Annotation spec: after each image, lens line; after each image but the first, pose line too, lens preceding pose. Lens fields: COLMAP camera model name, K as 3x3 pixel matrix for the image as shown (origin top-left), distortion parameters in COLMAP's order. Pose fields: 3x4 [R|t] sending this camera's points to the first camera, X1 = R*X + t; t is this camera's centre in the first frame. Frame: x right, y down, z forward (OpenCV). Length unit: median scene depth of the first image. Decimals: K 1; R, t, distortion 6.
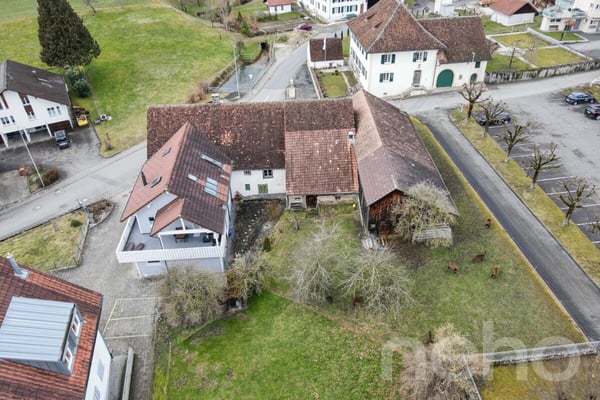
lens RADIAL K [[415.1, 0, 289.7], [0, 415.1, 200.3], [0, 0, 1]] dist [0.000658, -0.001300]
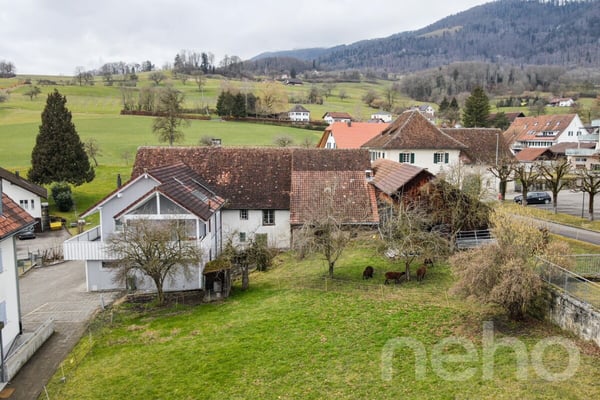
lens RADIAL K [[487.9, 0, 301.4], [0, 487.9, 199.7], [0, 0, 1]] dist [-0.000588, -0.000780]
pose [[0.999219, 0.039464, -0.001973, 0.012832], [-0.035671, 0.879453, -0.474648, 0.361905], [-0.016996, 0.474348, 0.880174, 0.130113]]
